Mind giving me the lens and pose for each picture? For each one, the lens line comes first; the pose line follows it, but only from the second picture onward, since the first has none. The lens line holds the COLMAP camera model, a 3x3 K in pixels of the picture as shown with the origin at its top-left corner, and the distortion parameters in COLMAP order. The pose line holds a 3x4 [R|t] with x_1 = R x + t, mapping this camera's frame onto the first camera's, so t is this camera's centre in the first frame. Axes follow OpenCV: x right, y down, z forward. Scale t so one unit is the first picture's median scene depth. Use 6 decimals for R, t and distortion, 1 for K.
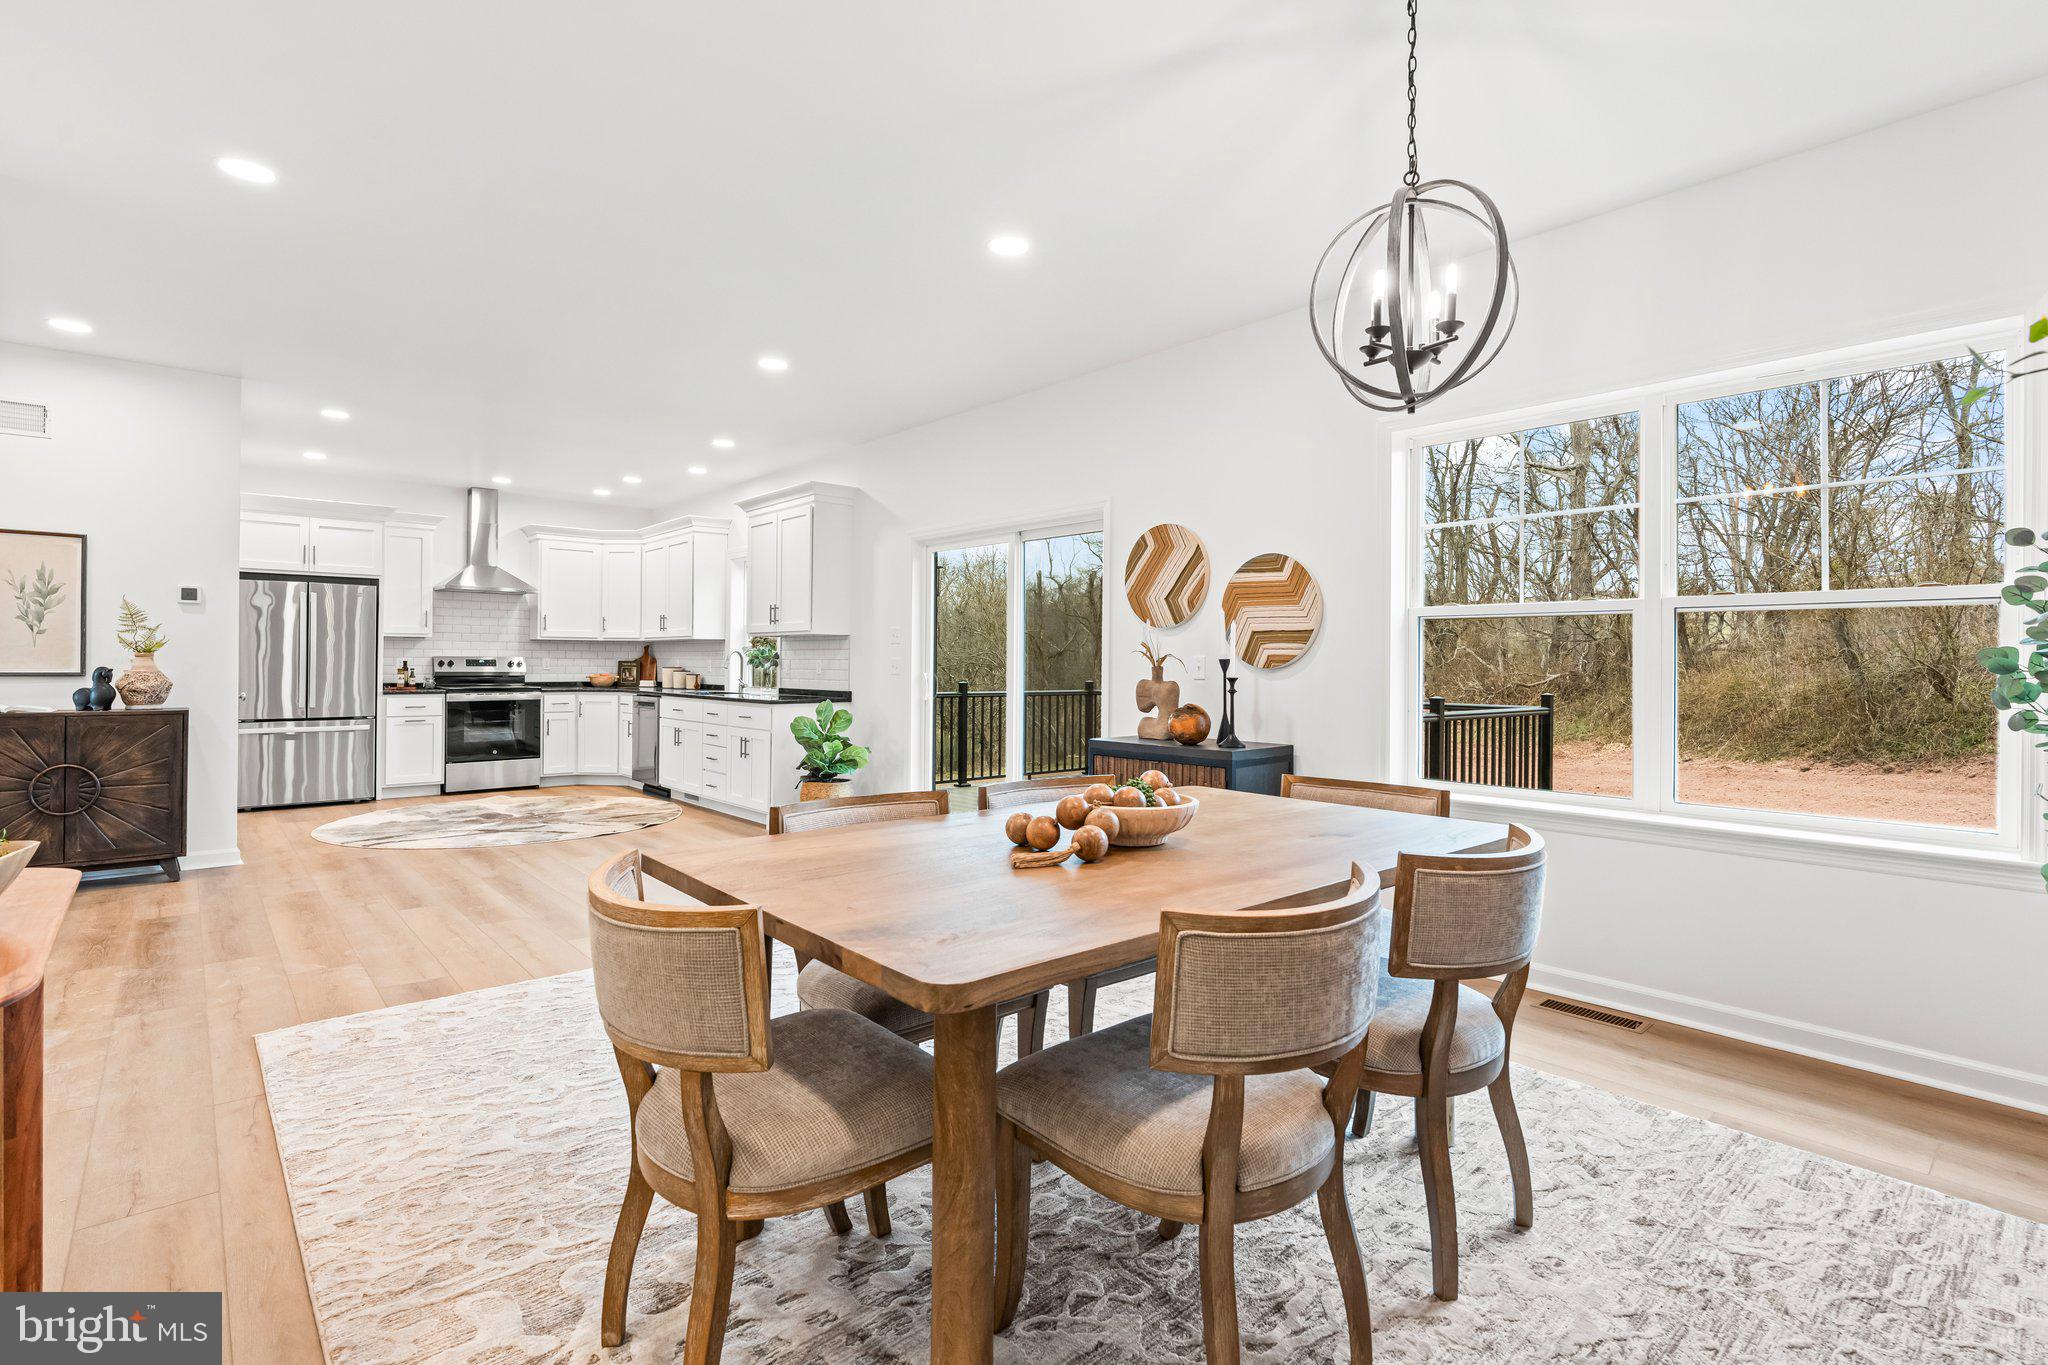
lens RADIAL K [[941.7, 0, 1021.3], [0, 941.7, 656.8], [0, 0, 1]] dist [-0.014279, 0.002050]
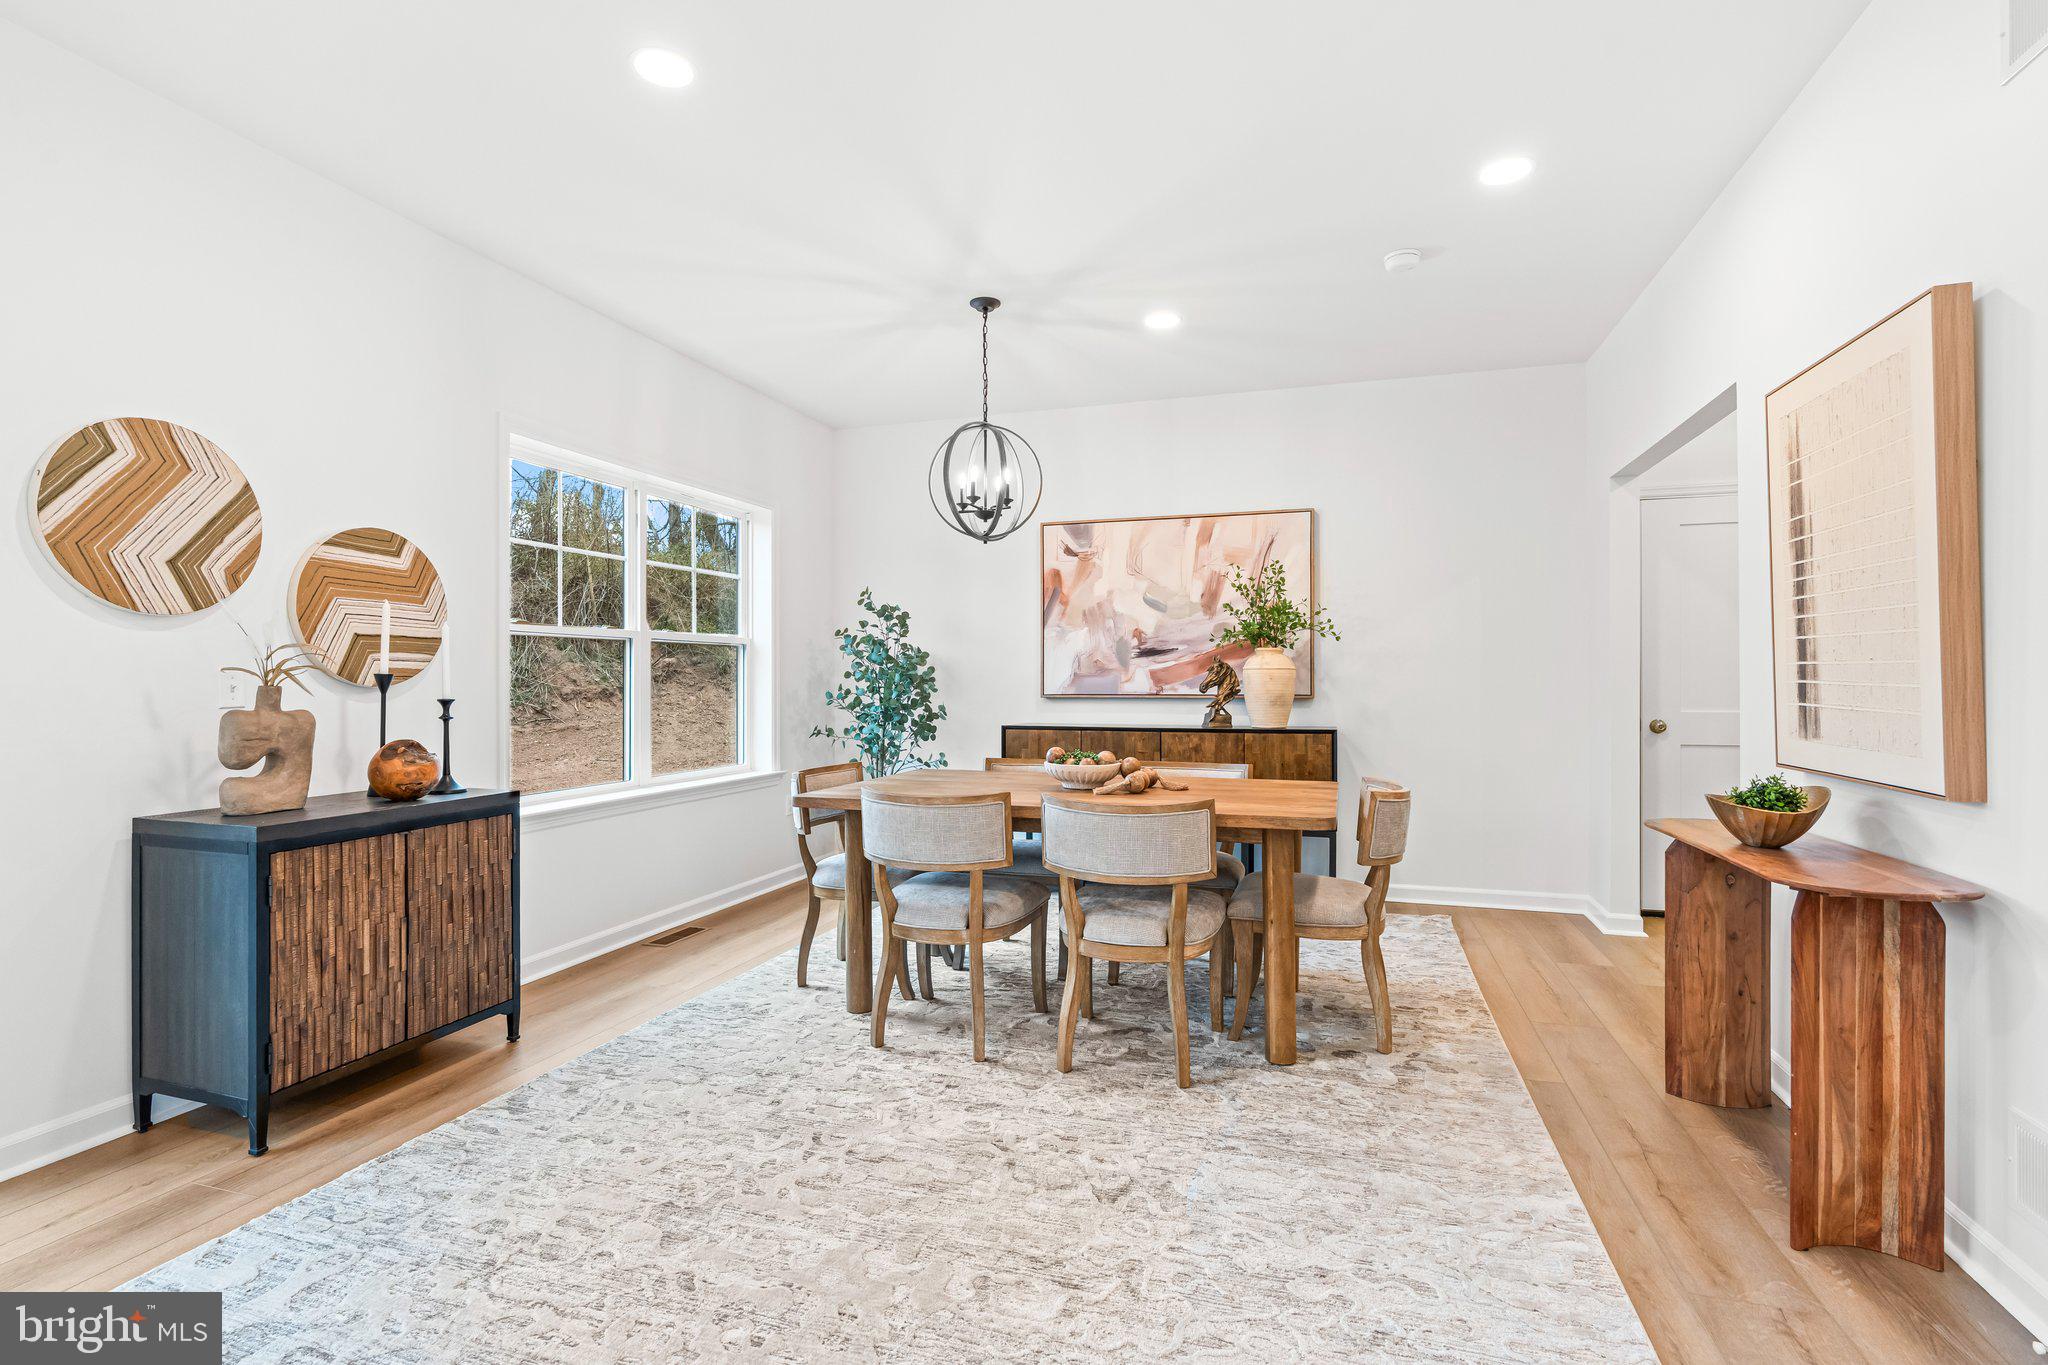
lens RADIAL K [[941.7, 0, 1028.3], [0, 941.7, 677.9], [0, 0, 1]] dist [-0.014279, 0.002050]
pose [[-0.496532, -0.007425, 0.867987, -0.602371], [-0.013111, 0.999913, 0.001054, -0.001684], [-0.867920, -0.010857, -0.496586, 0.900540]]
